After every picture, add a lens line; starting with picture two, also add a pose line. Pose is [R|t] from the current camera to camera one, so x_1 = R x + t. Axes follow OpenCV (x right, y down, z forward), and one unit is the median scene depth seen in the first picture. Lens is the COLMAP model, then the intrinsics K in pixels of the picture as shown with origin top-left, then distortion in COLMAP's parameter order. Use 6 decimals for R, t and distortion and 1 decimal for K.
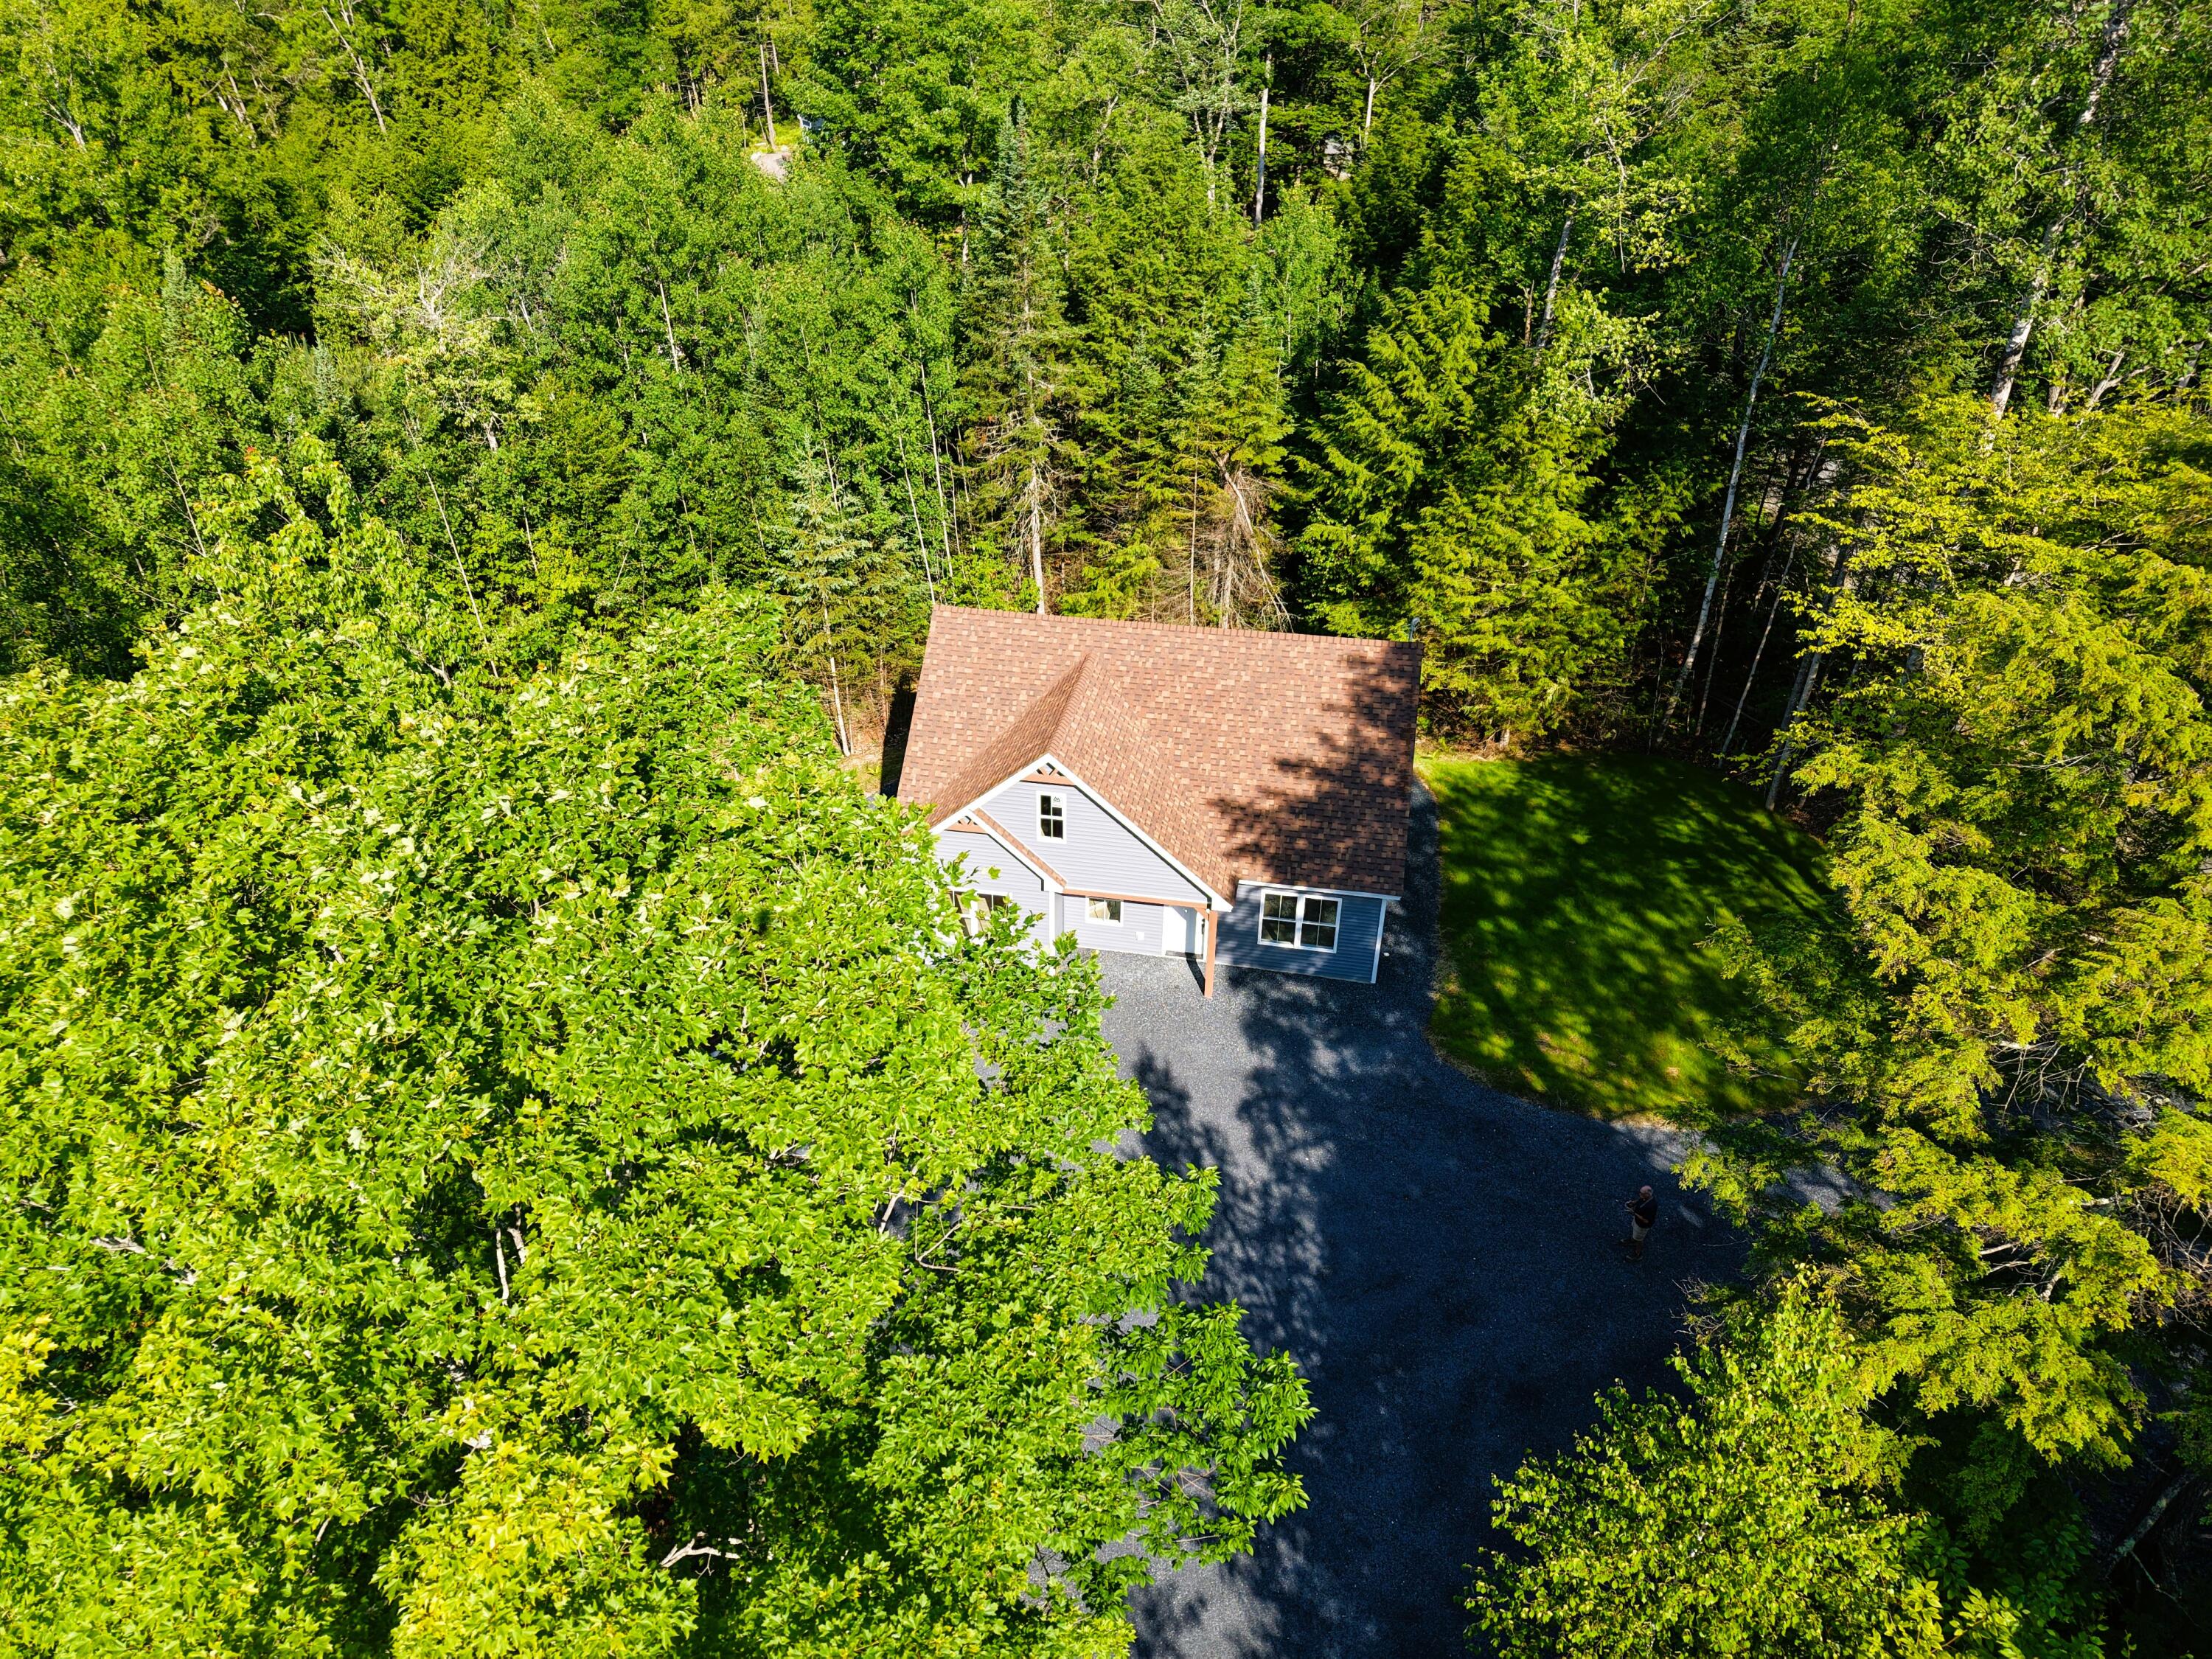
lens RADIAL K [[1466.3, 0, 1109.2], [0, 1466.3, 827.0], [0, 0, 1]] dist [0.018548, -0.019751]
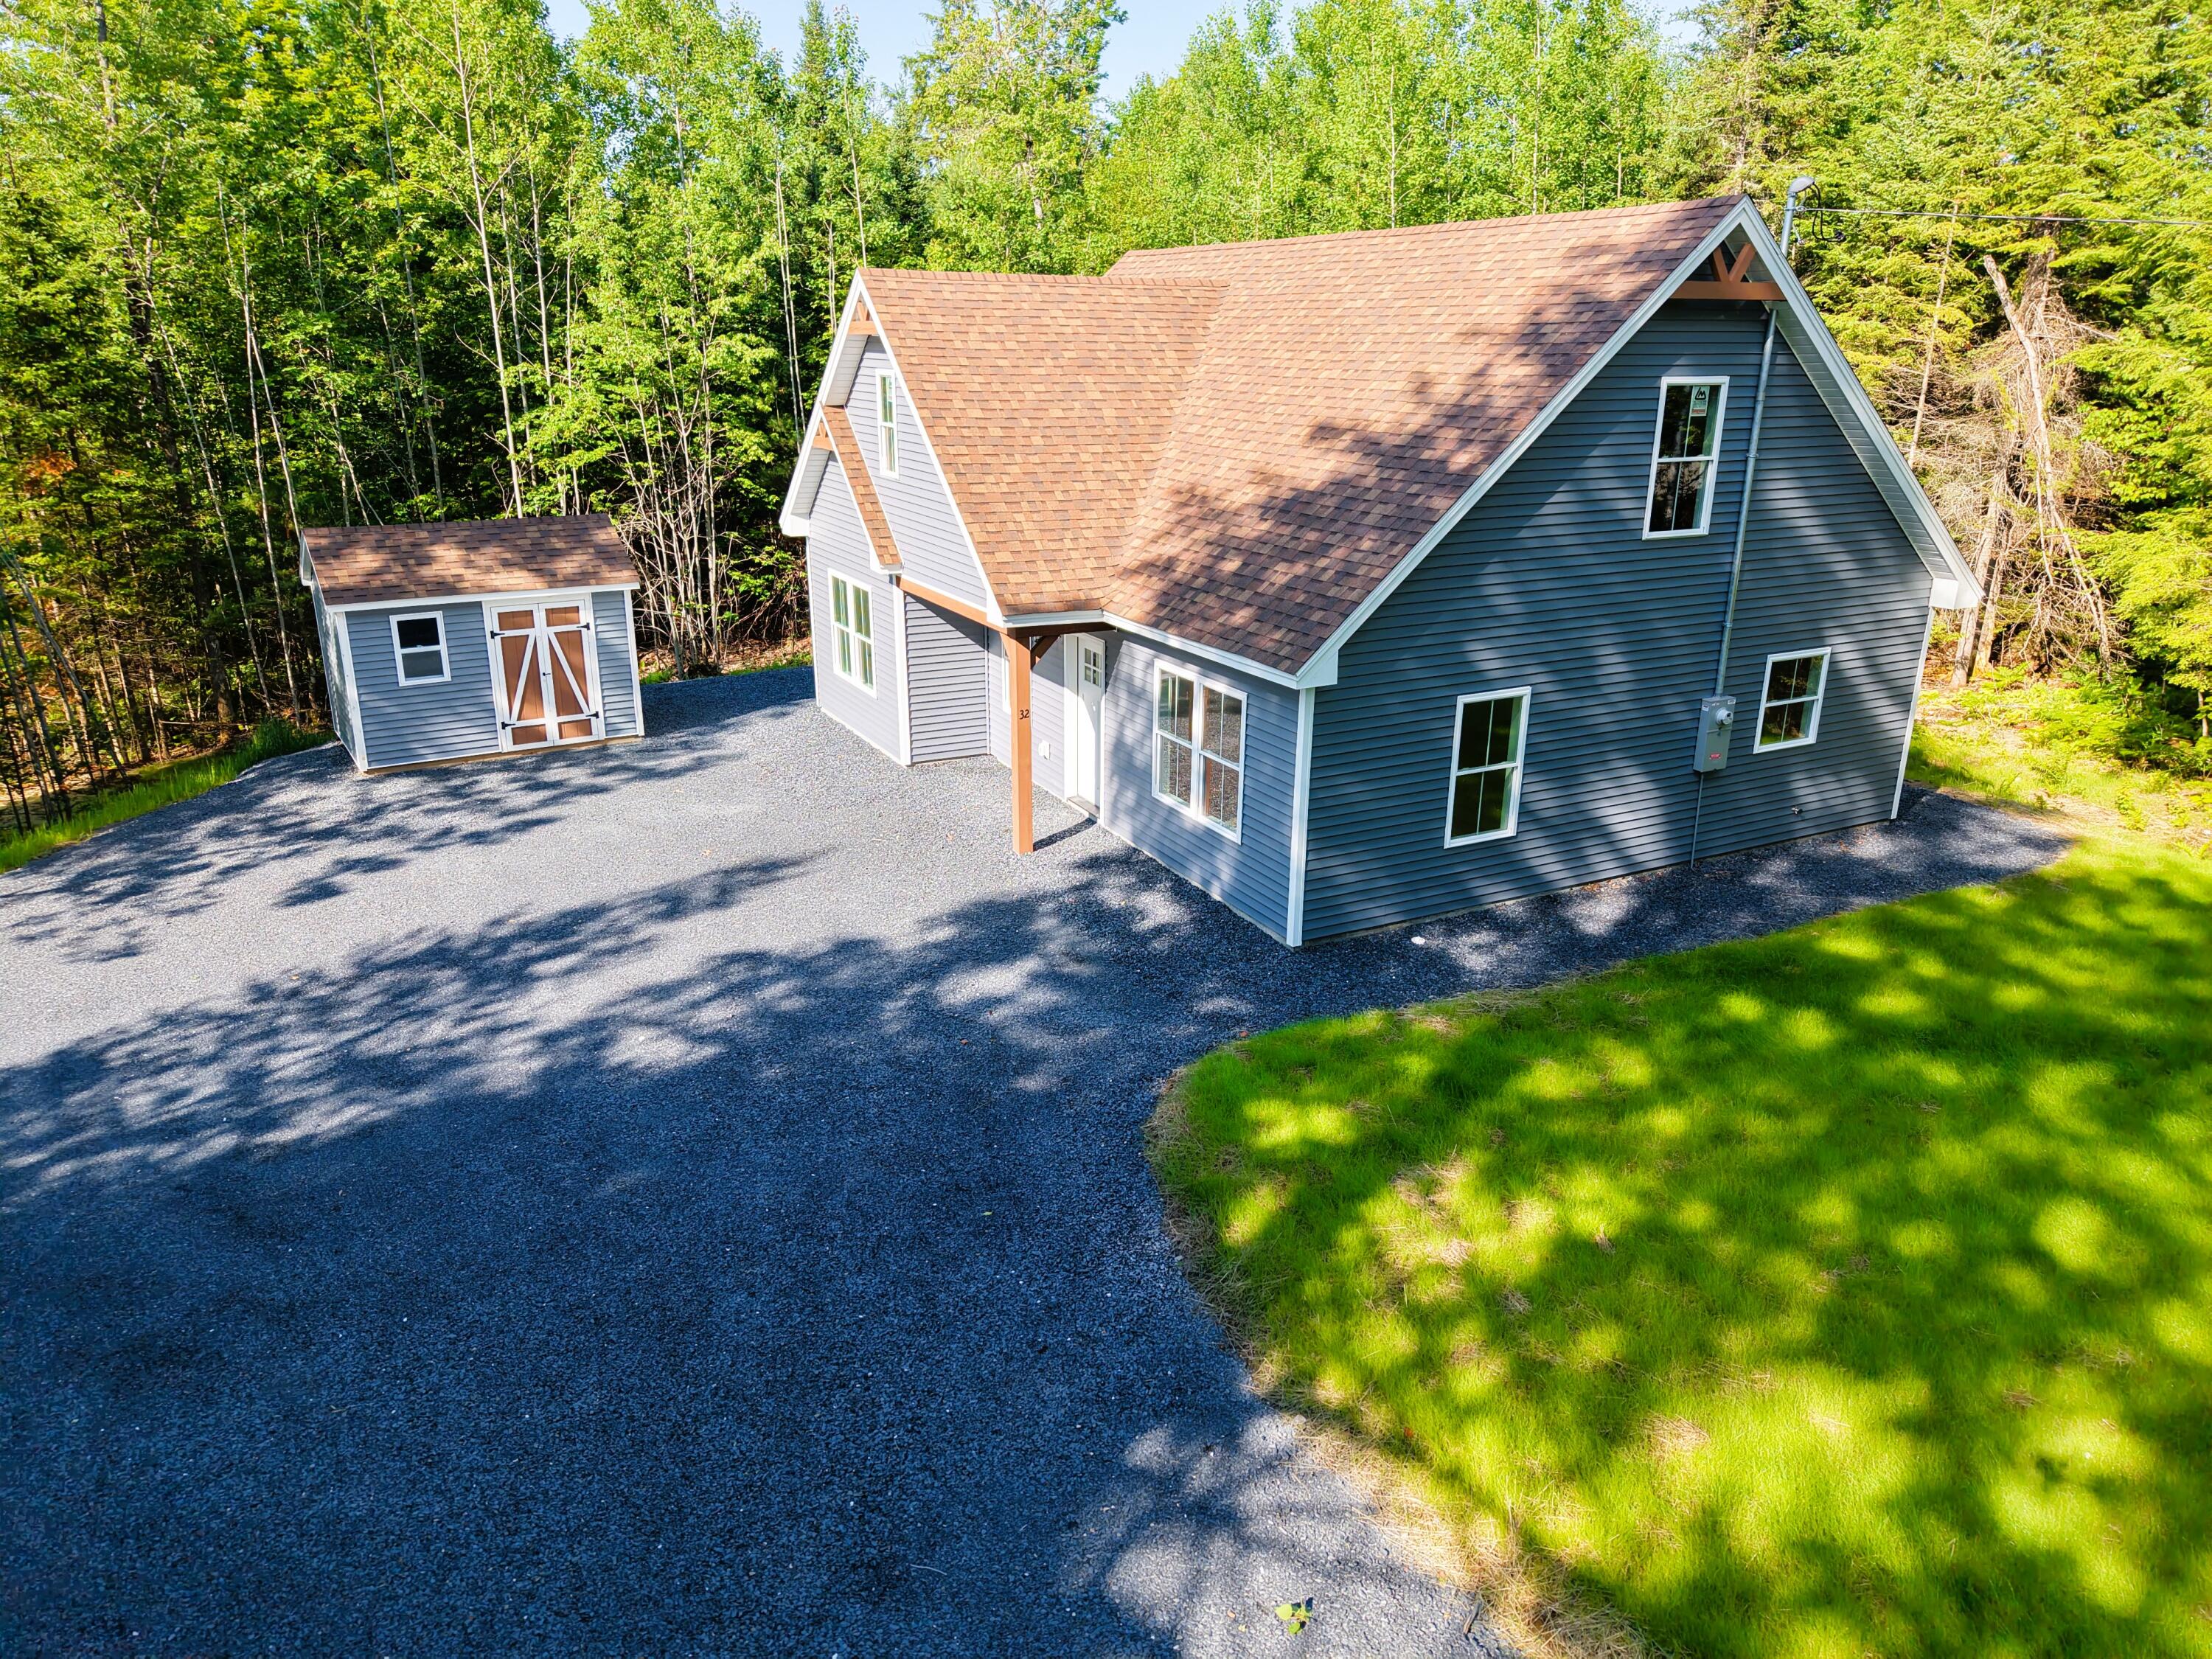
lens RADIAL K [[1466.3, 0, 1106.9], [0, 1466.3, 830.9], [0, 0, 1]] dist [0.018548, -0.019751]
pose [[0.596550, 0.239968, -0.765861, 0.425874], [-0.423050, 0.904939, -0.045980, 0.109628], [0.682024, 0.351427, 0.641360, 0.655571]]
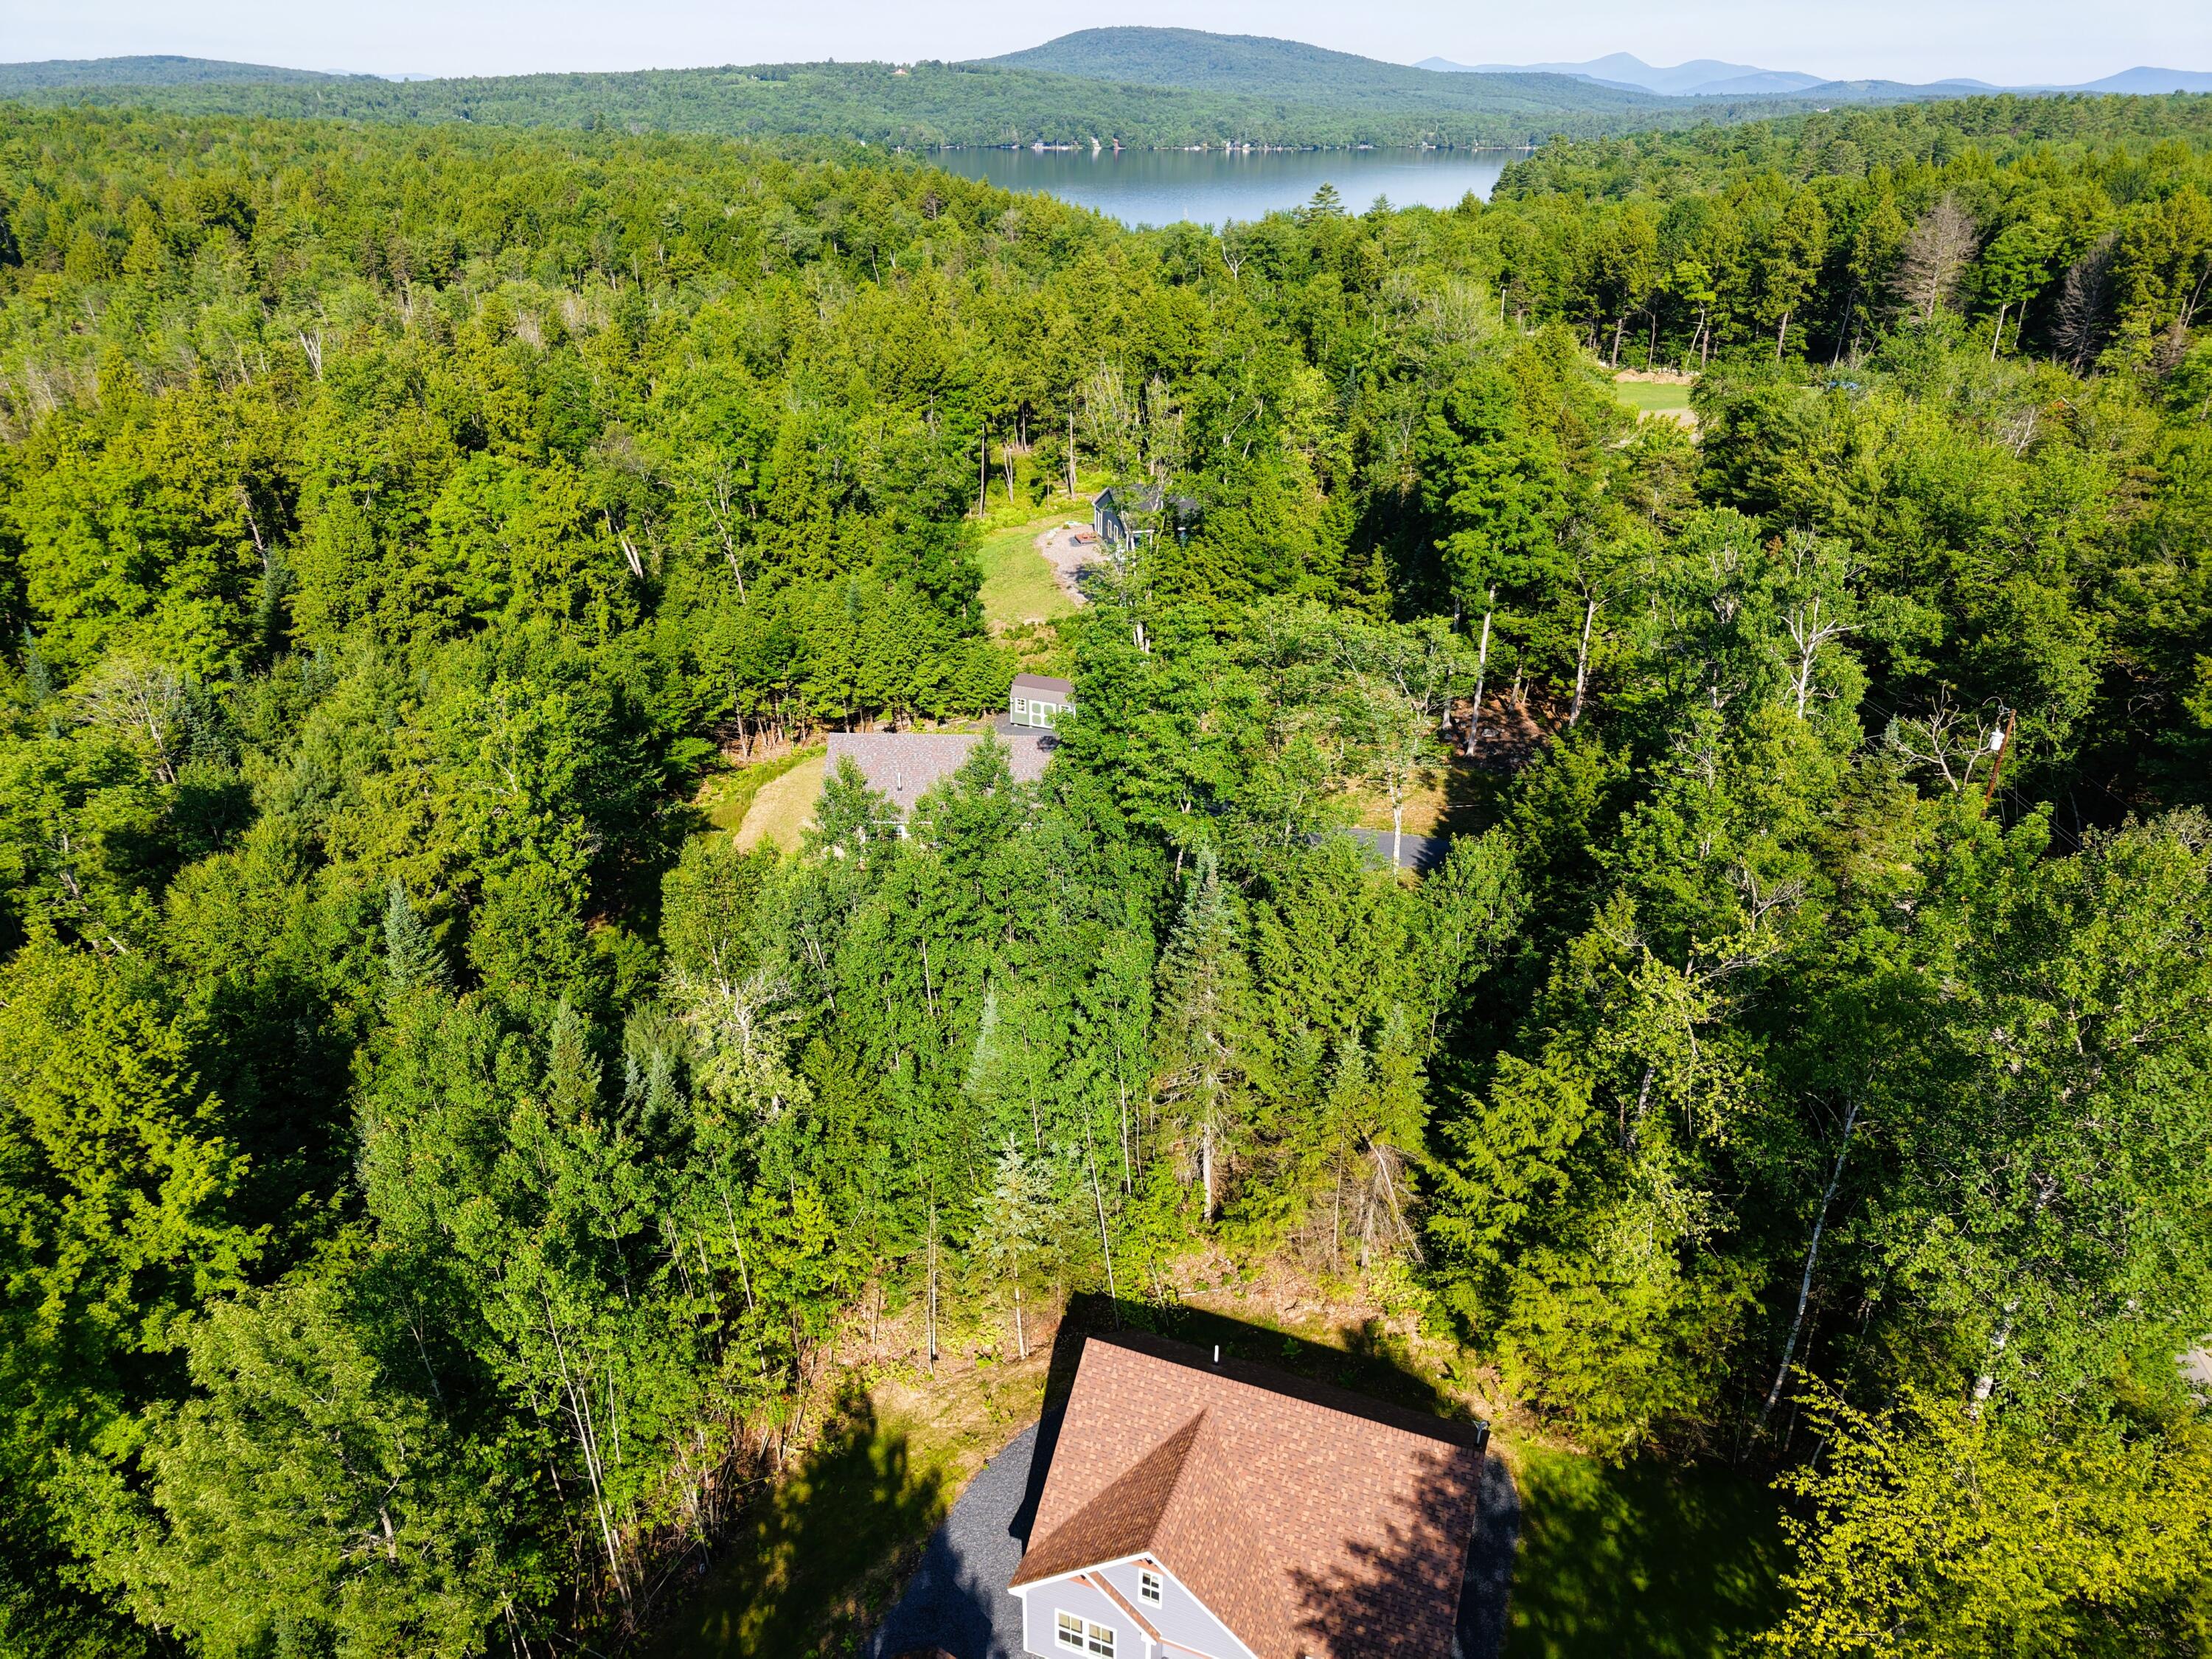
lens RADIAL K [[1466.3, 0, 1118.5], [0, 1466.3, 824.9], [0, 0, 1]] dist [0.018548, -0.019751]
pose [[0.981413, 0.086510, -0.171303, 0.079612], [-0.104653, 0.989482, -0.099866, -0.450966], [0.160862, 0.115937, 0.980144, -0.252641]]
